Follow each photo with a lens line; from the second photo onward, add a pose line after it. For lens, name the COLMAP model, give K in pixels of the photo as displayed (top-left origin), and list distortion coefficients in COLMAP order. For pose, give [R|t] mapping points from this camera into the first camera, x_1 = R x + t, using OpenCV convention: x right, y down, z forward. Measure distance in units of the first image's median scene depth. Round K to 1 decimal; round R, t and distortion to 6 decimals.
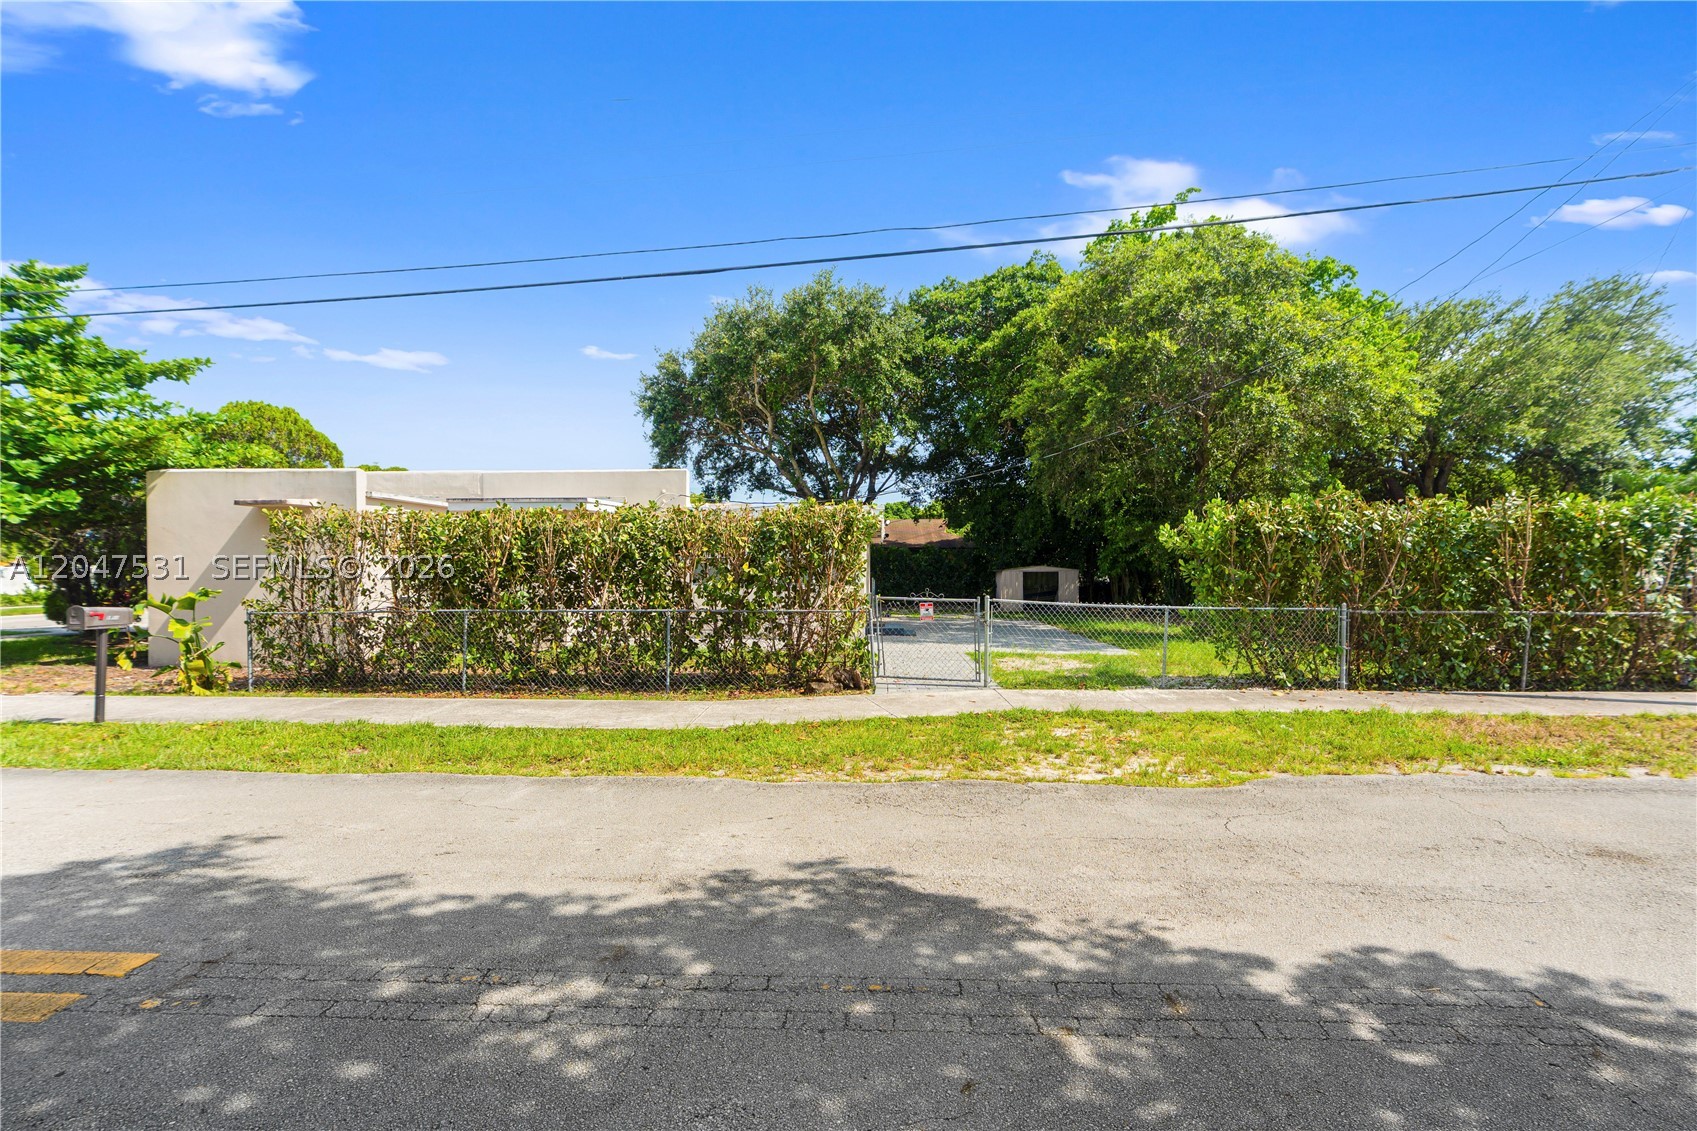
lens RADIAL K [[768.1, 0, 848.5], [0, 768.1, 565.5], [0, 0, 1]] dist [-0.012774, -0.000365]
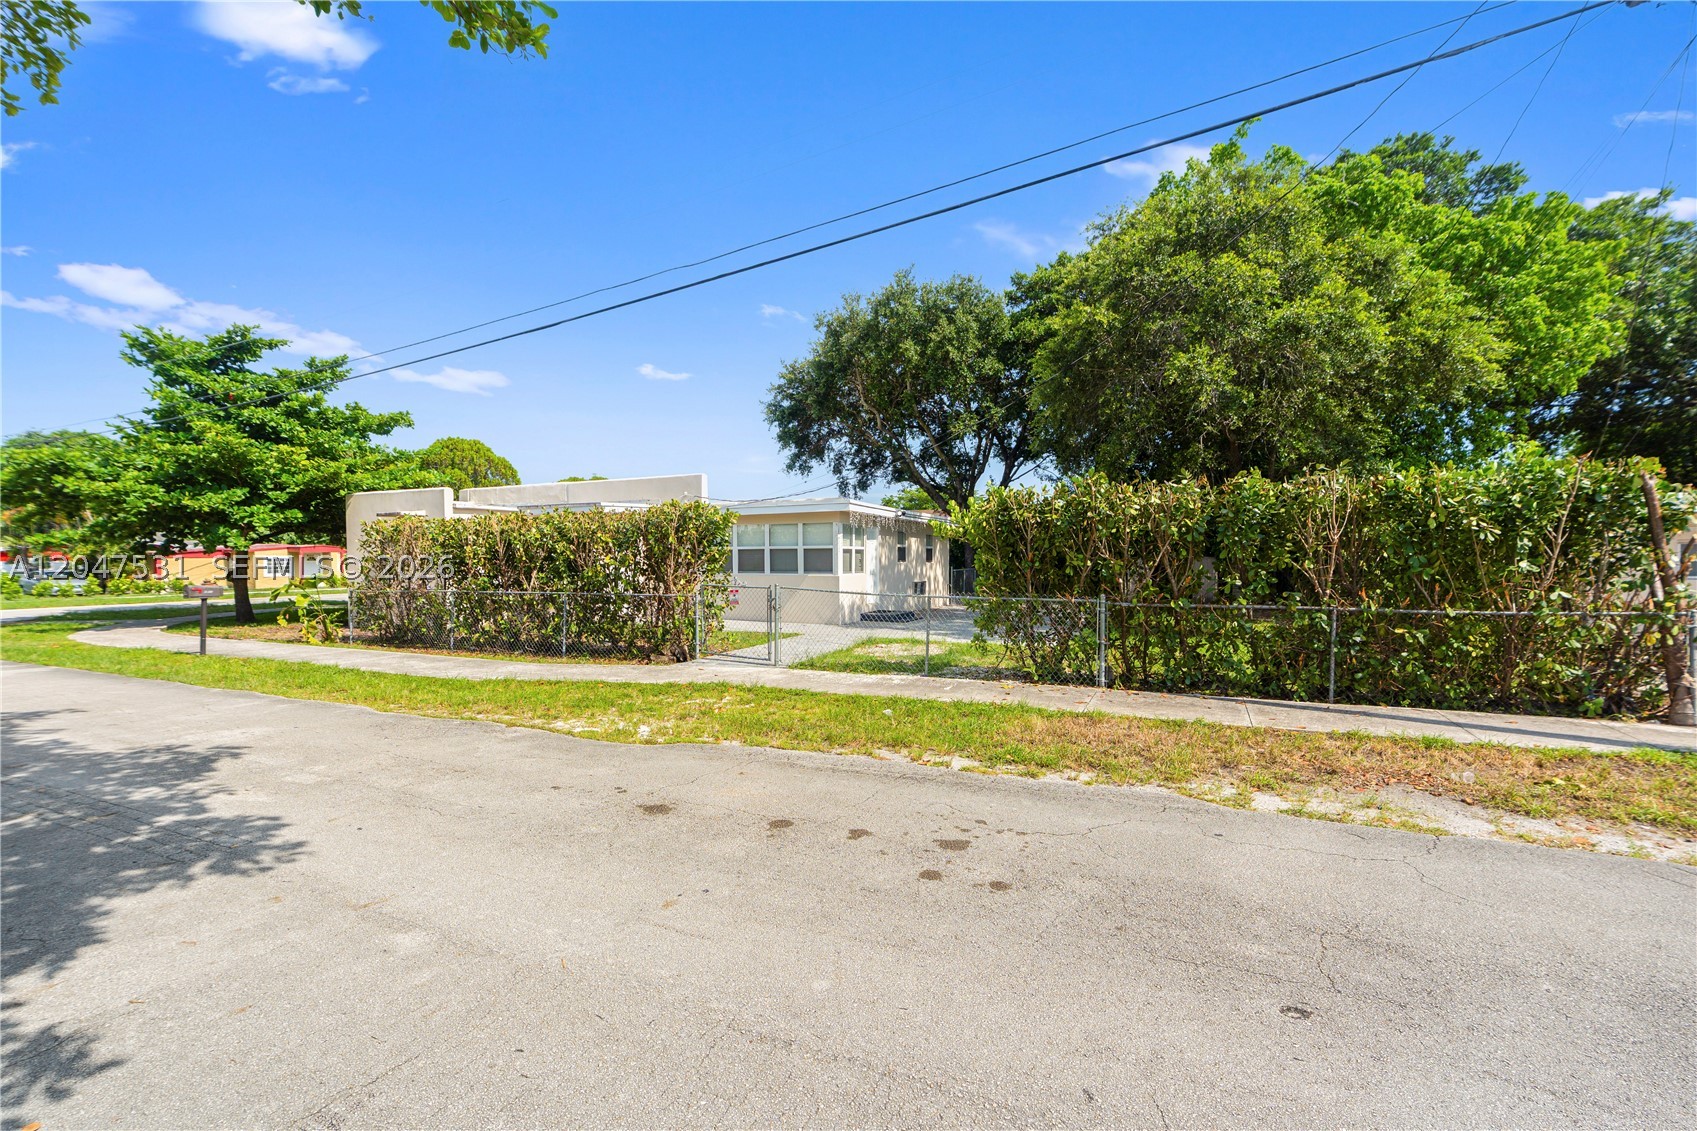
lens RADIAL K [[768.1, 0, 848.5], [0, 768.1, 565.5], [0, 0, 1]] dist [-0.012774, -0.000365]
pose [[0.921097, -0.001248, -0.389332, 0.587566], [0.007767, 0.999855, 0.015169, -0.002167], [0.389256, -0.016996, 0.920973, 0.017464]]
